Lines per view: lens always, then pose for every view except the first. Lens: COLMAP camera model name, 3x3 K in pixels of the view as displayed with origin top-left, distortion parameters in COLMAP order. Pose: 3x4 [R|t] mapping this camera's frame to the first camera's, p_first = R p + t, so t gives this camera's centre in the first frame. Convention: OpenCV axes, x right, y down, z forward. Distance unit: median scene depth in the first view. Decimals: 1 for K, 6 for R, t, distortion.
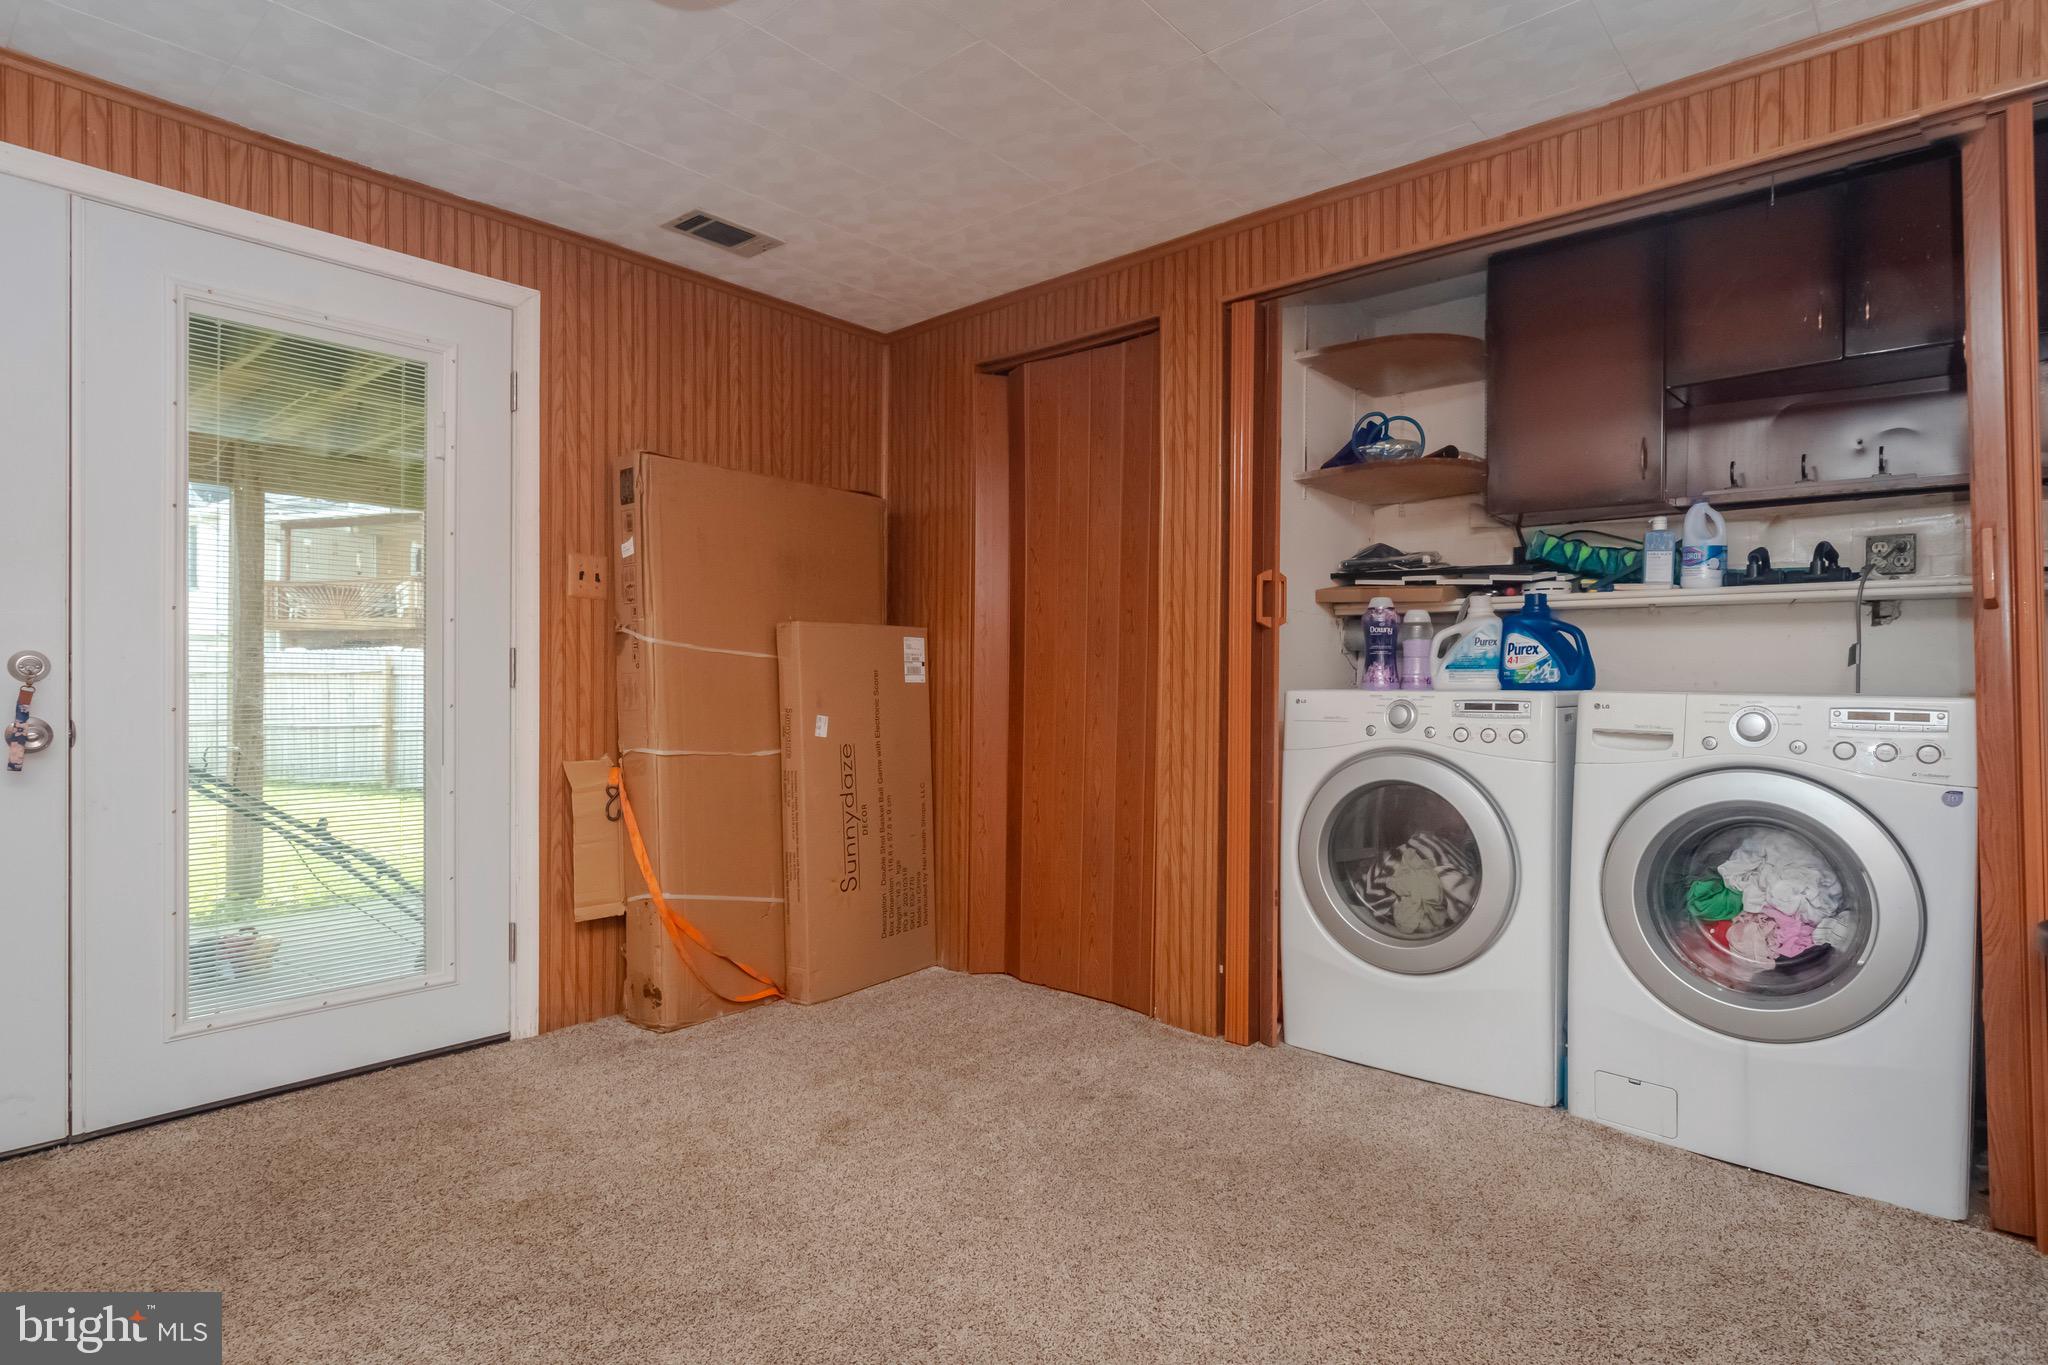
lens RADIAL K [[1079.2, 0, 1024.0], [0, 1079.2, 682.5], [0, 0, 1]] dist [0.002496, 0.000262]
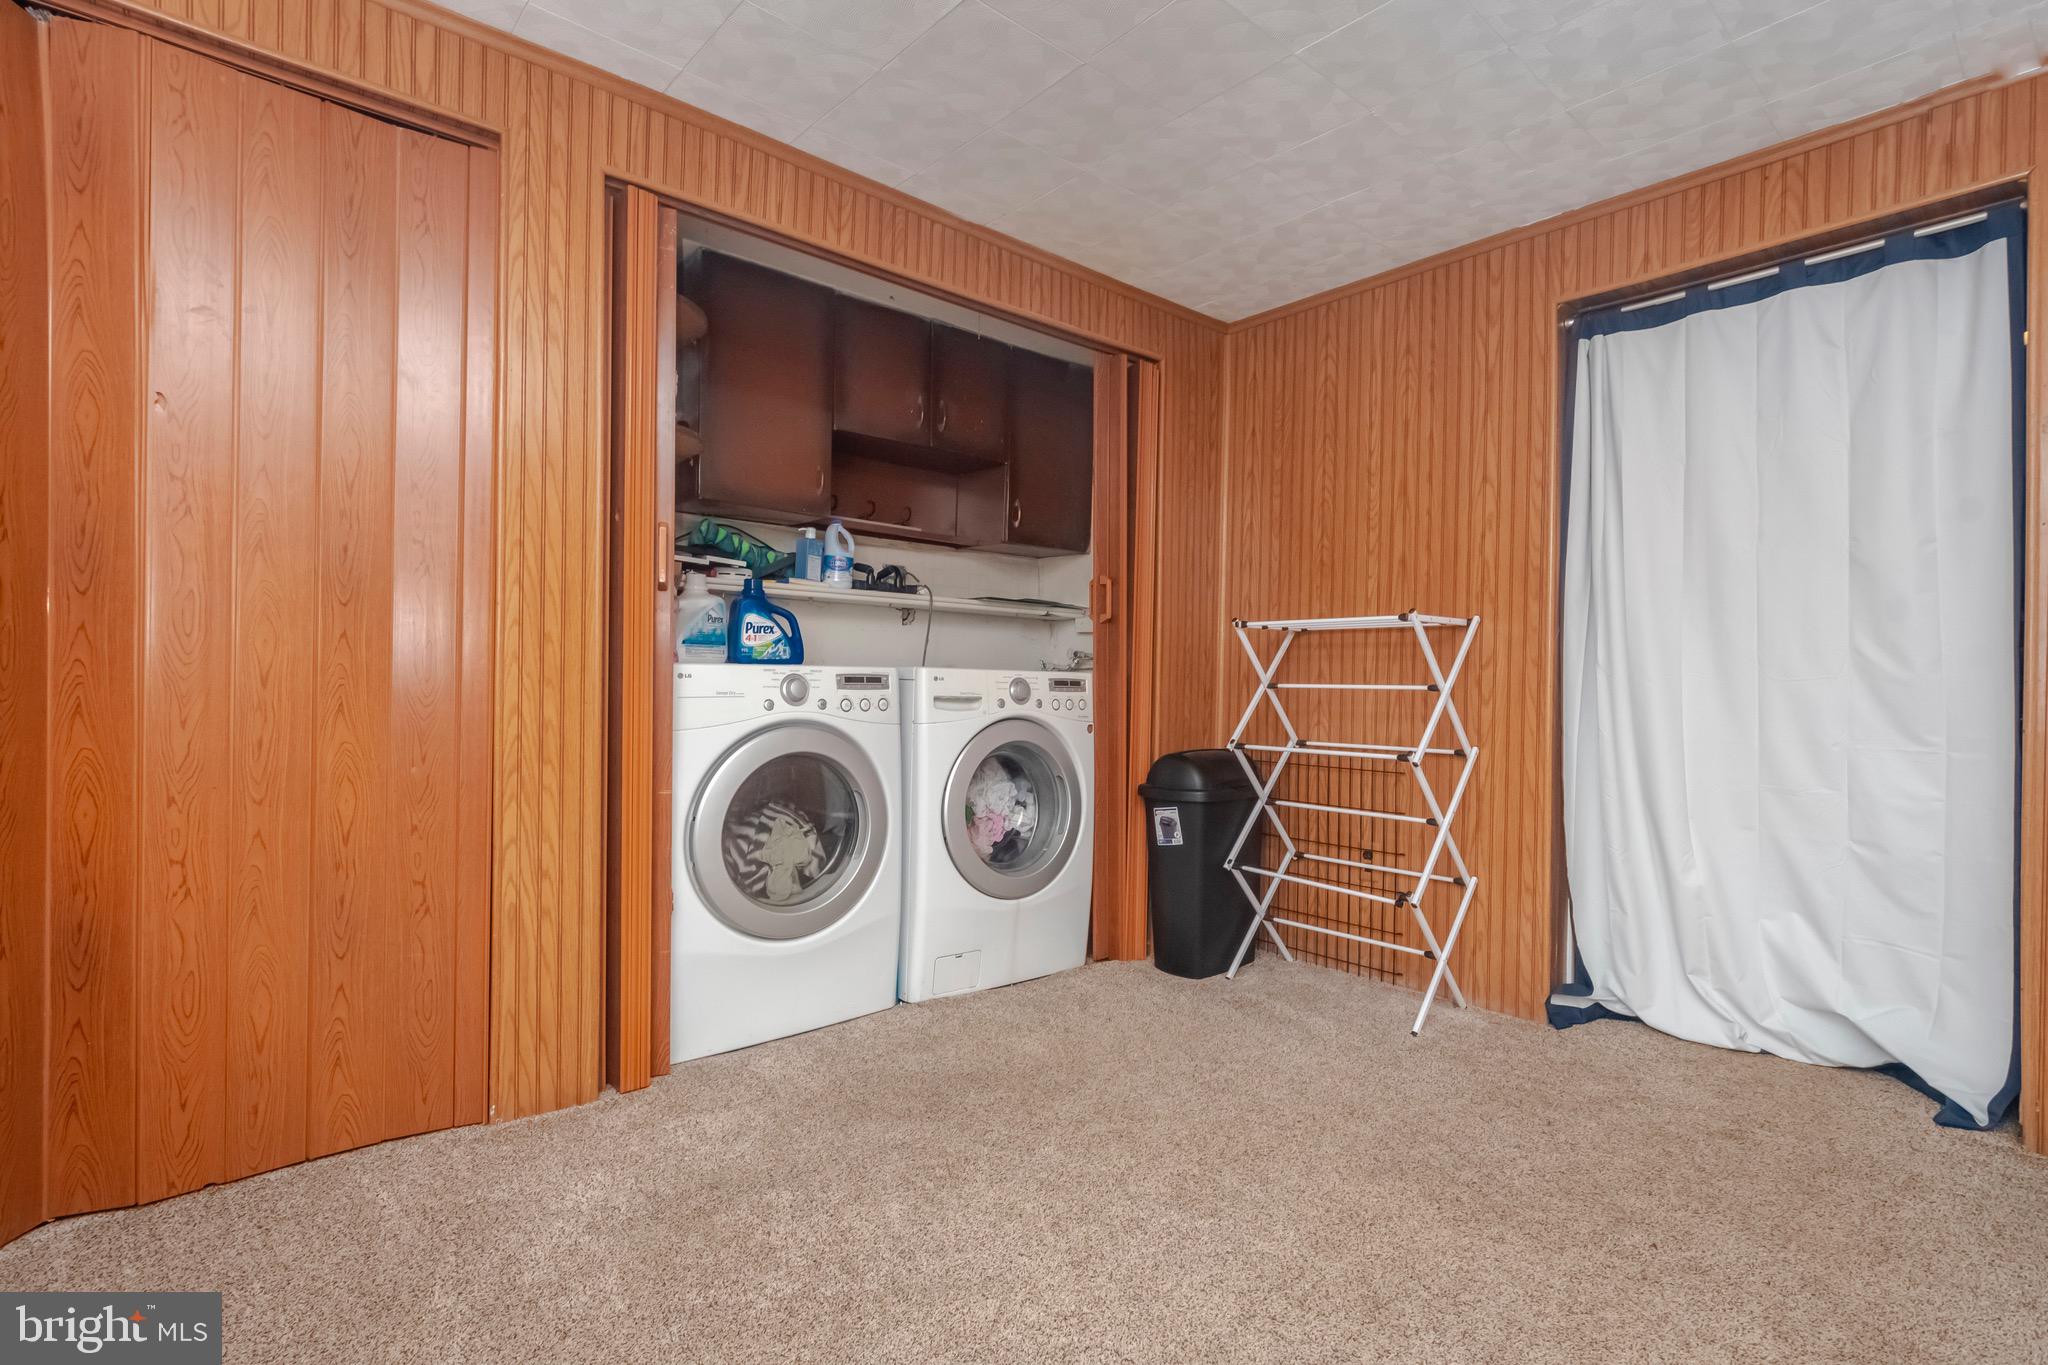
lens RADIAL K [[957.2, 0, 1024.0], [0, 957.2, 682.5], [0, 0, 1]] dist [0.001131, -0.000054]
pose [[0.133492, -0.009969, 0.991000, -0.502024], [-0.014307, 0.999826, 0.011985, 0.009442], [-0.990947, -0.015778, 0.133326, 0.629782]]
